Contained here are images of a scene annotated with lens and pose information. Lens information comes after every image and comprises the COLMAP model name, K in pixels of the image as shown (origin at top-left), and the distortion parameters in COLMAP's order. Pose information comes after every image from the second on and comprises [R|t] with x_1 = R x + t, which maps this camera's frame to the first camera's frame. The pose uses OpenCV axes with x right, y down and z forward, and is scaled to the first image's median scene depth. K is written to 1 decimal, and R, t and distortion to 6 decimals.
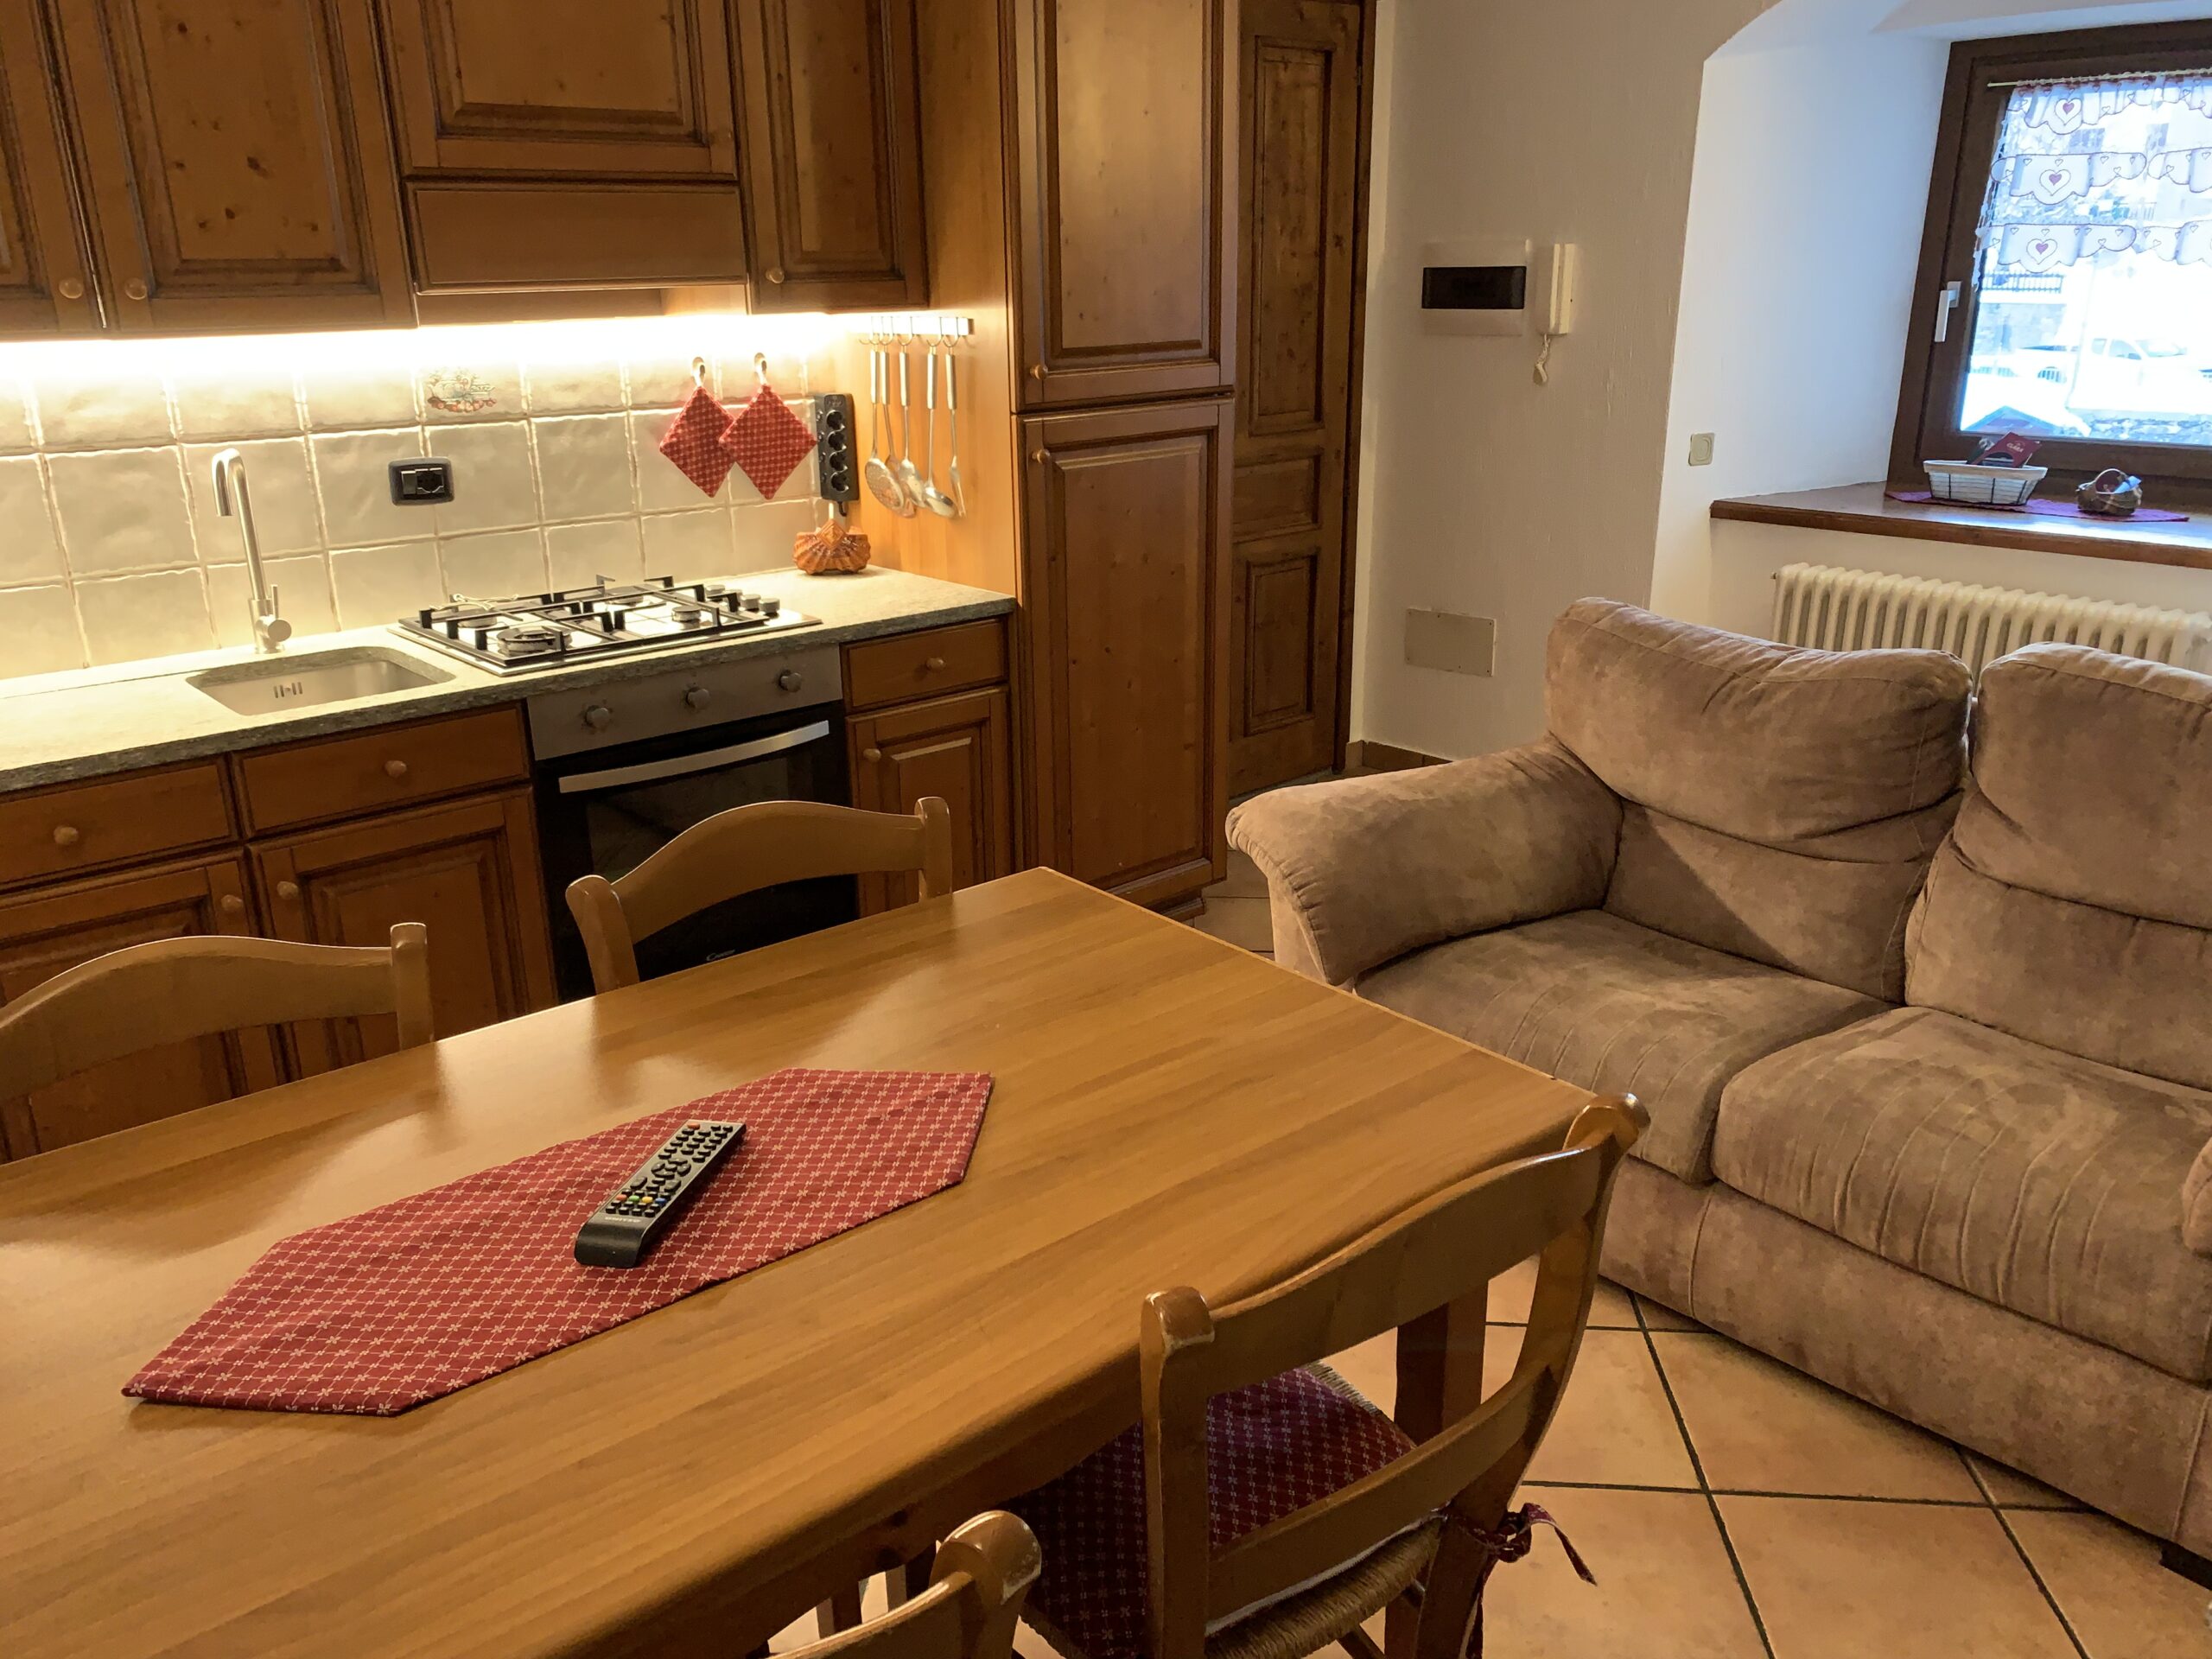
lens RADIAL K [[1693.8, 0, 1106.0], [0, 1693.8, 829.5], [0, 0, 1]] dist [0.024781, 0.006409]
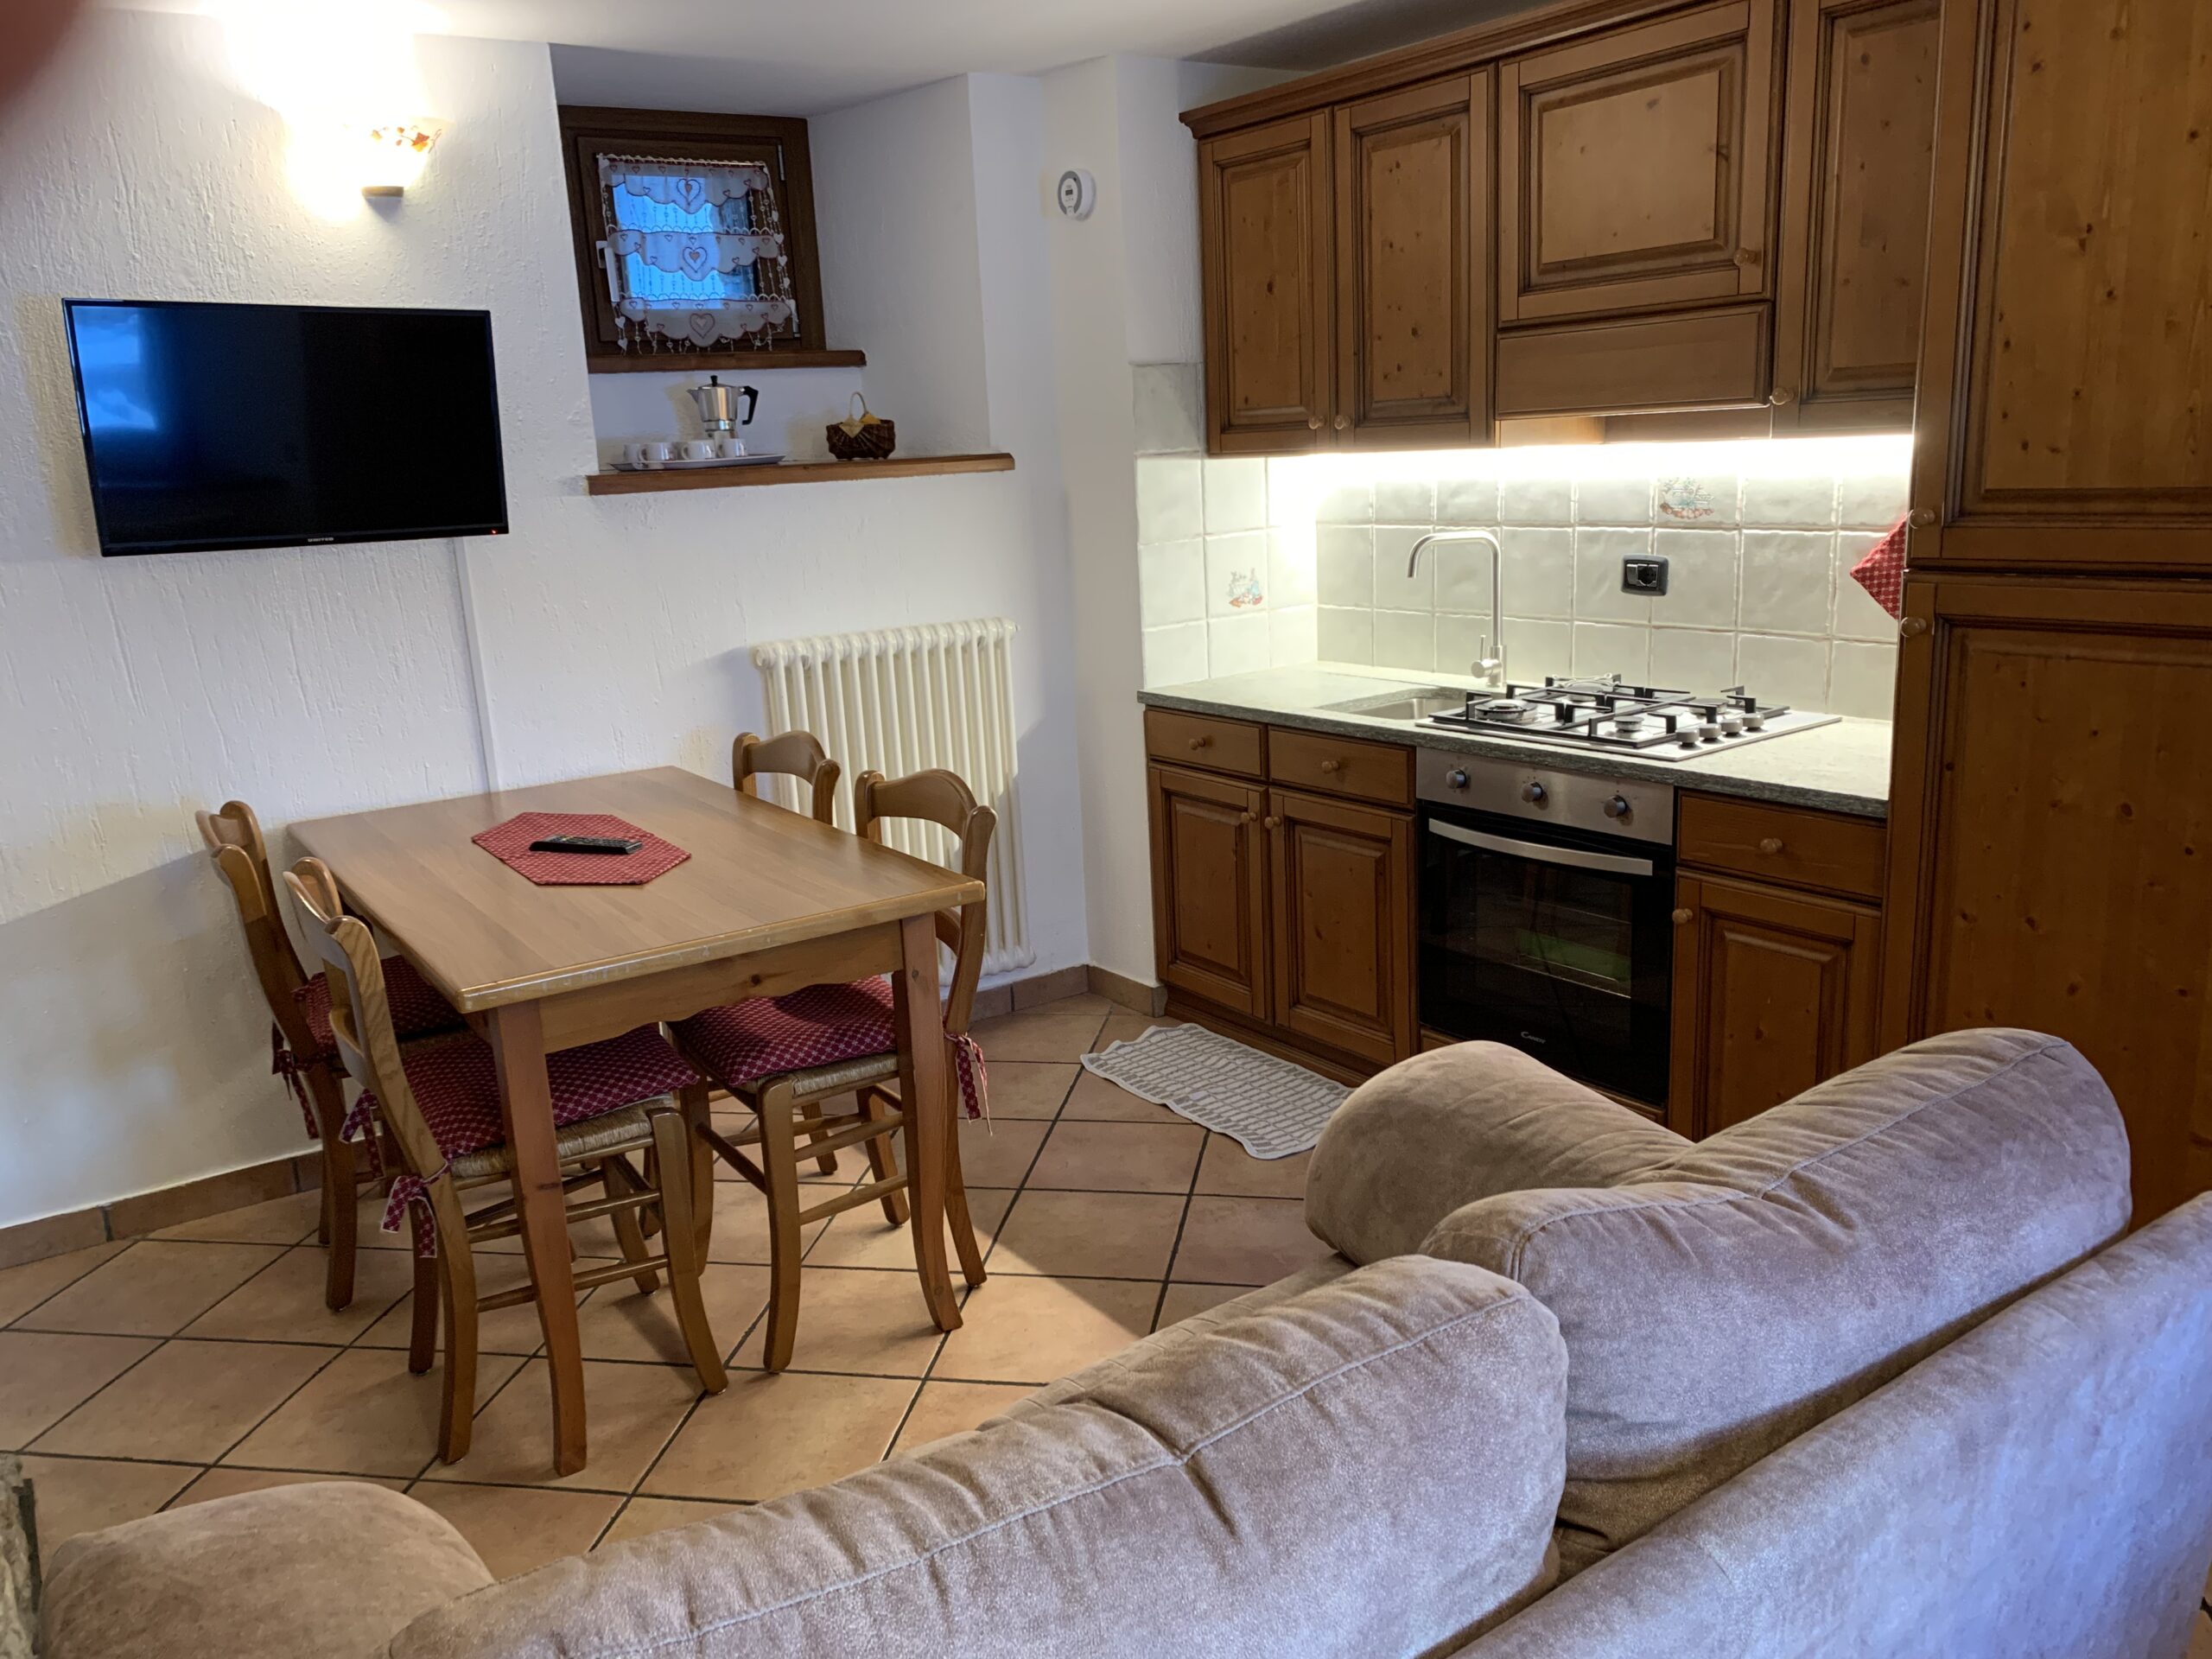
lens RADIAL K [[1693.8, 0, 1106.0], [0, 1693.8, 829.5], [0, 0, 1]] dist [0.024781, 0.006409]
pose [[-0.063598, 0.247222, -0.966869, 0.765541], [-0.276038, 0.926675, 0.255101, -0.237615], [0.959040, 0.283117, 0.009308, 0.692484]]
